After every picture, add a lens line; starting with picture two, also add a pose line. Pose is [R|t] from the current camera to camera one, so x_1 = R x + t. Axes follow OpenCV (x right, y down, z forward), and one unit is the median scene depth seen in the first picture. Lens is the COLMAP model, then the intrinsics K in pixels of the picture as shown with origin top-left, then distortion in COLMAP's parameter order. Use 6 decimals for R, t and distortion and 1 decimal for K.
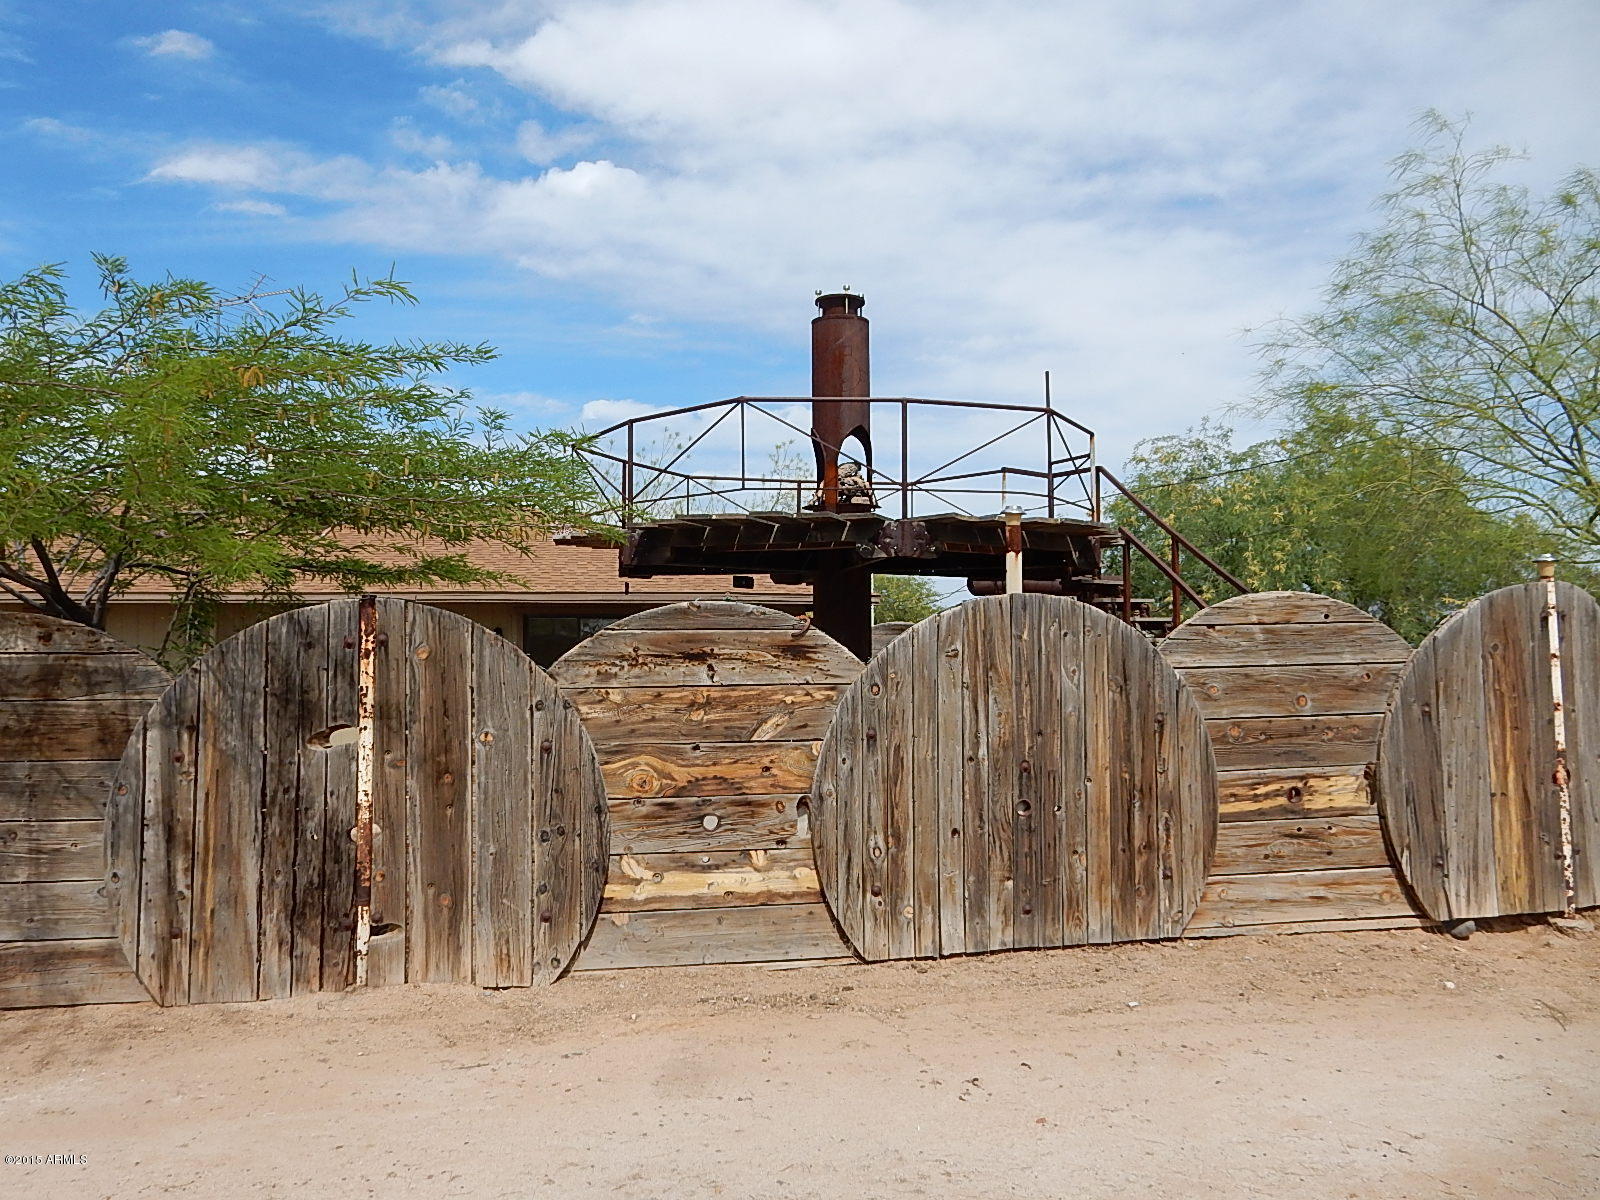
lens RADIAL K [[1148.1, 0, 788.6], [0, 1148.1, 549.8], [0, 0, 1]] dist [-0.003342, 0.001936]
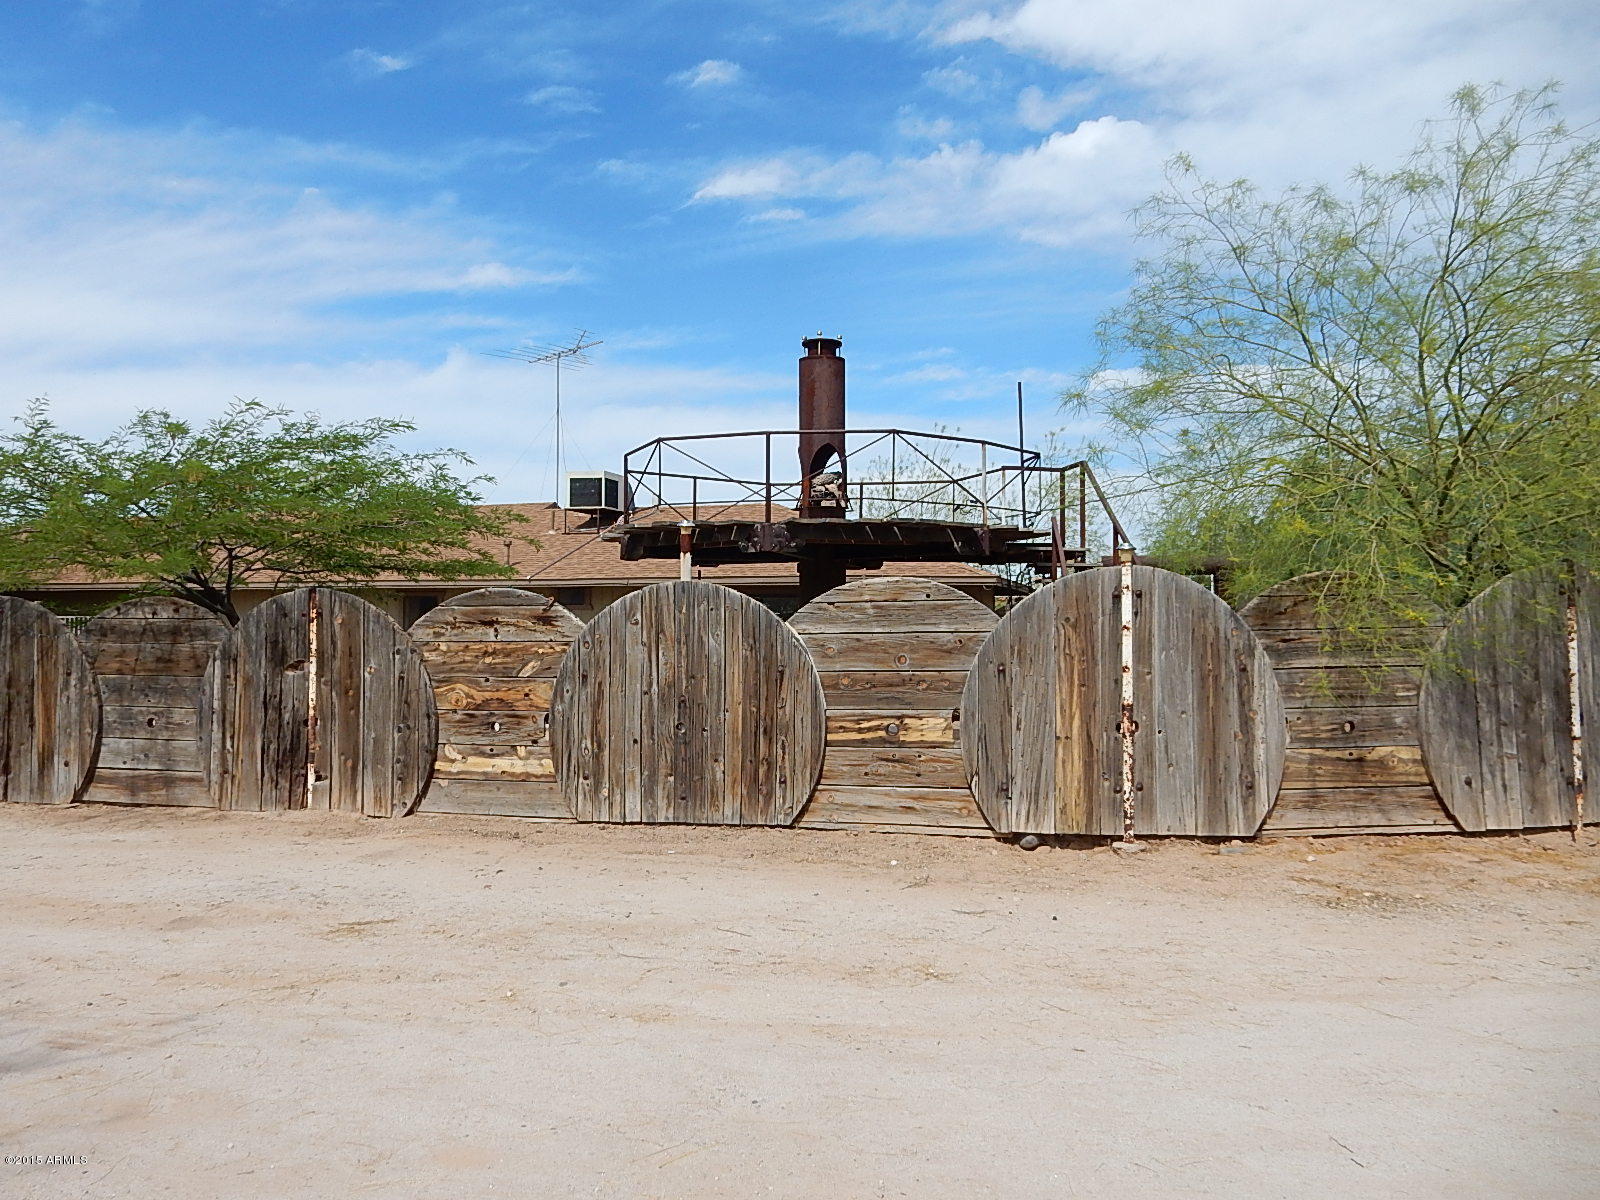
lens RADIAL K [[1192.6, 0, 804.9], [0, 1192.6, 545.6], [0, 0, 1]] dist [0.006549, 0.001084]
pose [[0.911944, -0.022453, -0.409700, 0.959383], [0.027673, 0.999594, 0.006816, -0.012564], [0.409380, -0.017553, 0.912195, -0.312073]]
